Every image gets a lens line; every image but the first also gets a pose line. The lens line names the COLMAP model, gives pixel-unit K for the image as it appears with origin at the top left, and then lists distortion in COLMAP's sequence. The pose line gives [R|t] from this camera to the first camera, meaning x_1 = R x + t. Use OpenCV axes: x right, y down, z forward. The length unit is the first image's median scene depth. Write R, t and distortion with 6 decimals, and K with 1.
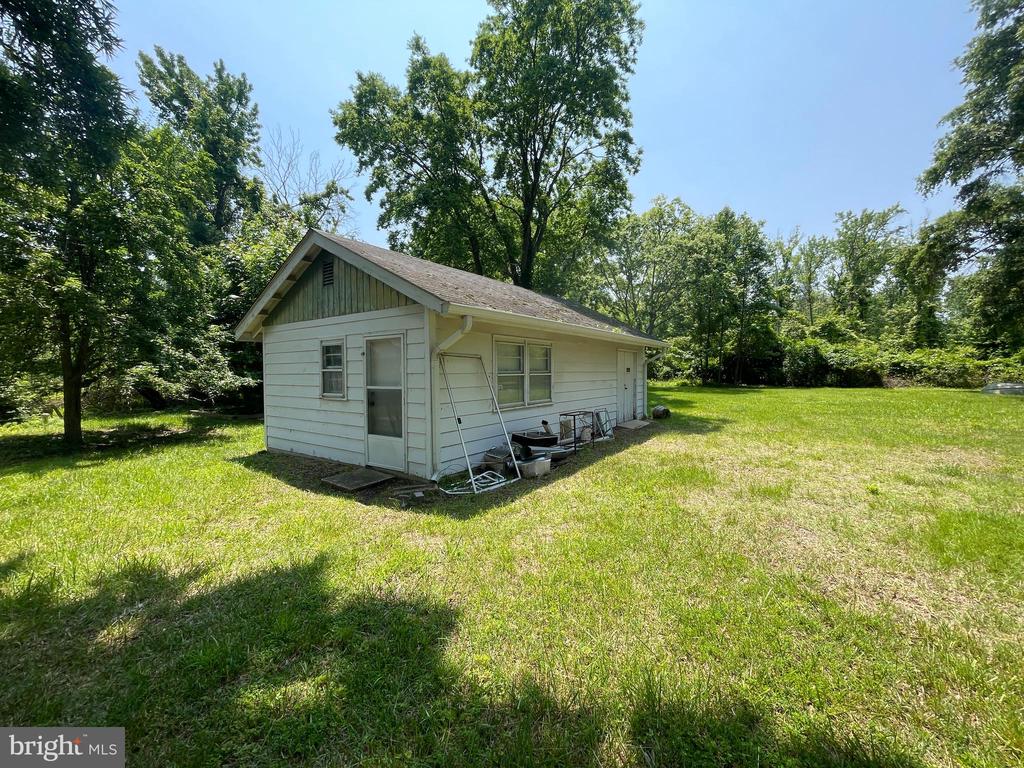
lens RADIAL K [[412.5, 0, 512.0], [0, 412.5, 380.8], [0, 0, 1]] dist [-0.003213, 0.001188]
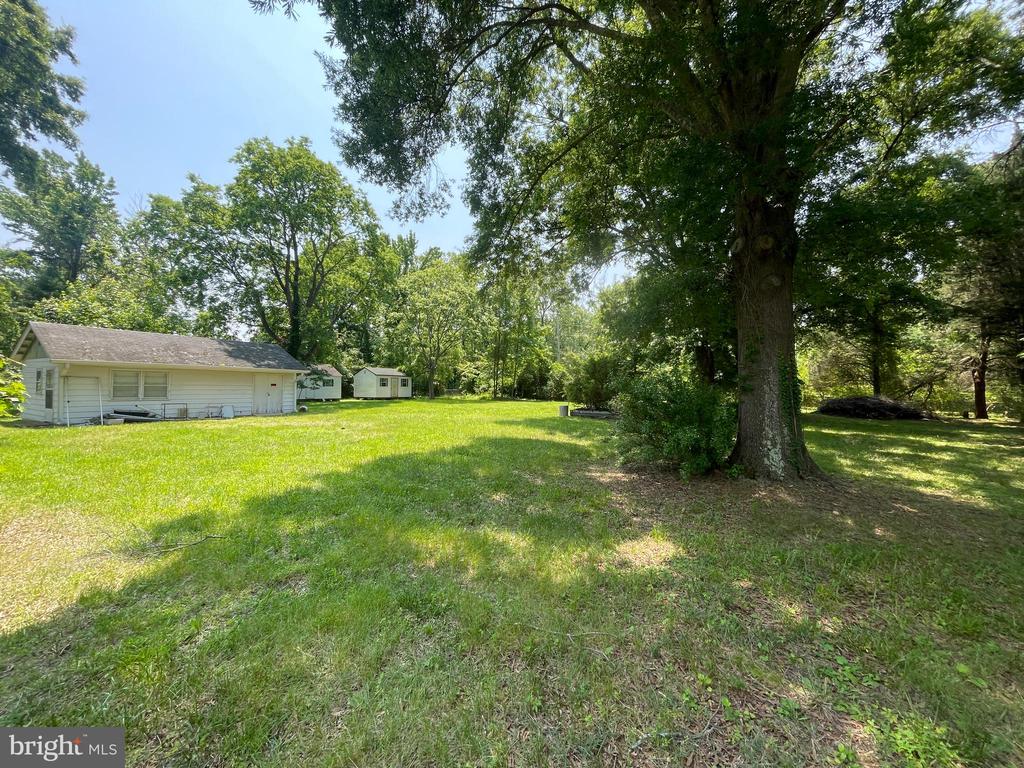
lens RADIAL K [[412.5, 0, 512.5], [0, 412.5, 384.5], [0, 0, 1]] dist [-0.003213, 0.001188]
pose [[0.995464, 0.015562, 0.093862, 0.867274], [-0.012771, 0.999460, -0.030266, 0.010269], [-0.094282, 0.028930, 0.995125, -0.673472]]
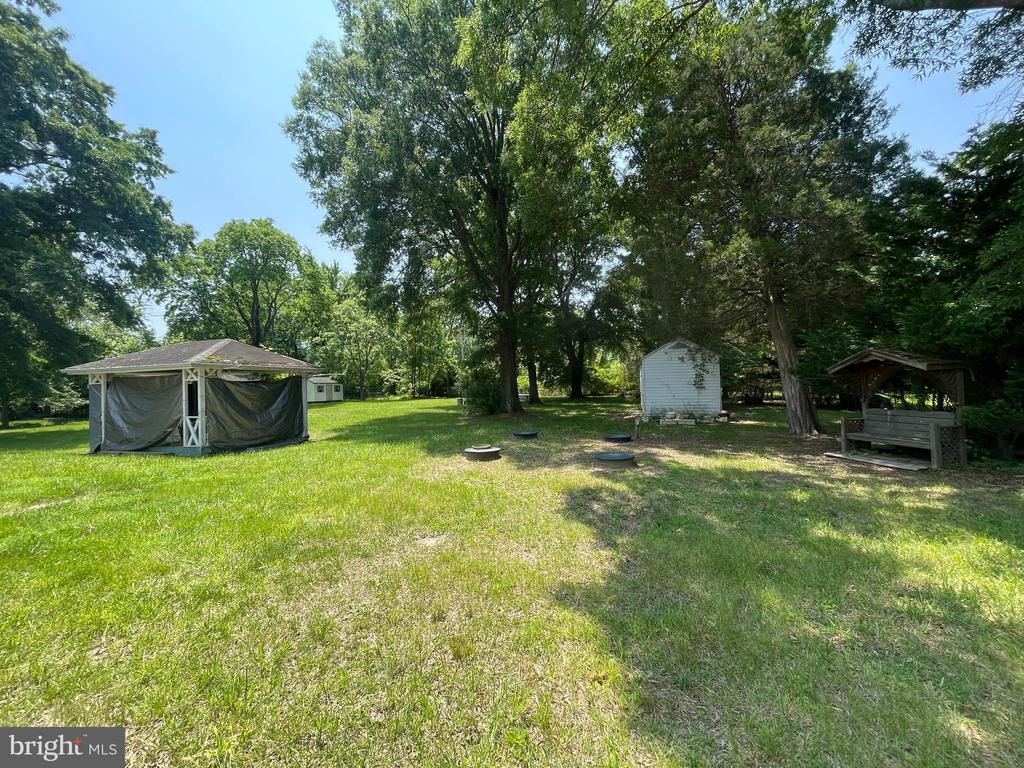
lens RADIAL K [[412.5, 0, 515.1], [0, 412.5, 382.4], [0, 0, 1]] dist [-0.003213, 0.001188]
pose [[0.954255, -0.023486, 0.298069, 0.788200], [0.034488, 0.998902, -0.031704, 0.031662], [-0.296998, 0.040533, 0.954018, -1.558483]]
